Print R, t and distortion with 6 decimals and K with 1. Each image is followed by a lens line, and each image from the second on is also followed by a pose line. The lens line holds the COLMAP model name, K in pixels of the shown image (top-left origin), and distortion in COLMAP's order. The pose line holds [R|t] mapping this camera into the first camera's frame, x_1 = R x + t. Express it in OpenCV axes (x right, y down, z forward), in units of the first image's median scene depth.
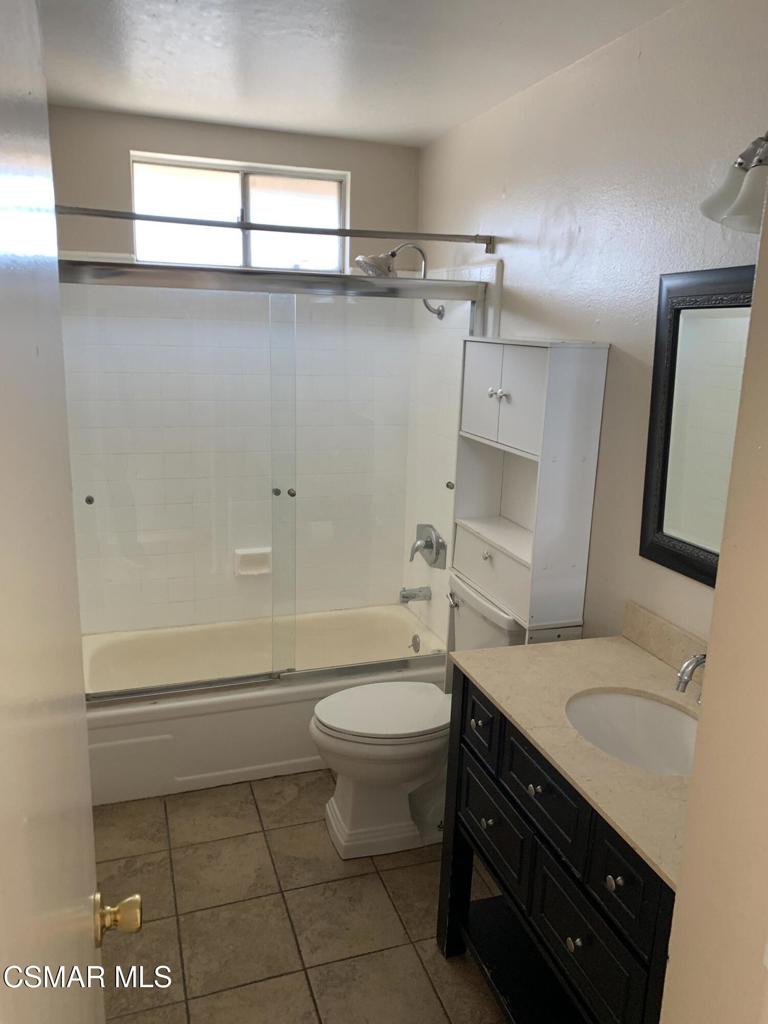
lens RADIAL K [[796.7, 0, 383.8], [0, 796.7, 511.9], [0, 0, 1]] dist [0.015751, -0.009998]
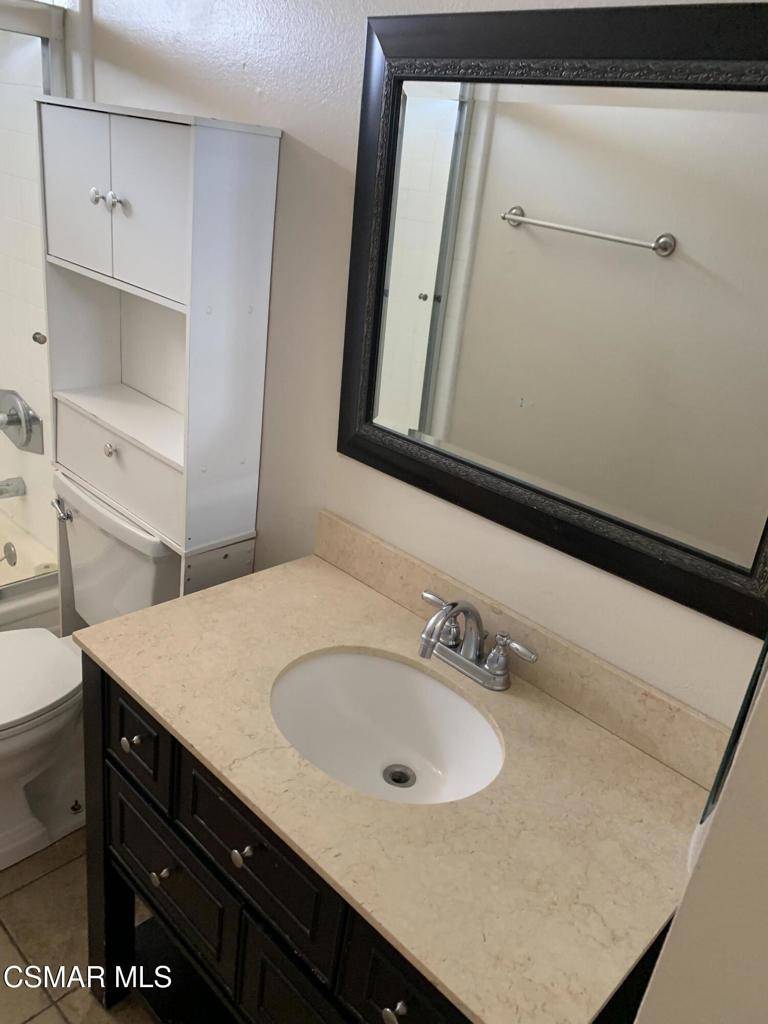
lens RADIAL K [[796.7, 0, 410.8], [0, 796.7, 525.7], [0, 0, 1]] dist [0.015751, -0.009998]
pose [[0.871673, -0.117259, 0.475854, 0.021289], [0.004313, 0.972754, 0.231802, -0.042034], [-0.490069, -0.200003, 0.848429, 0.297333]]
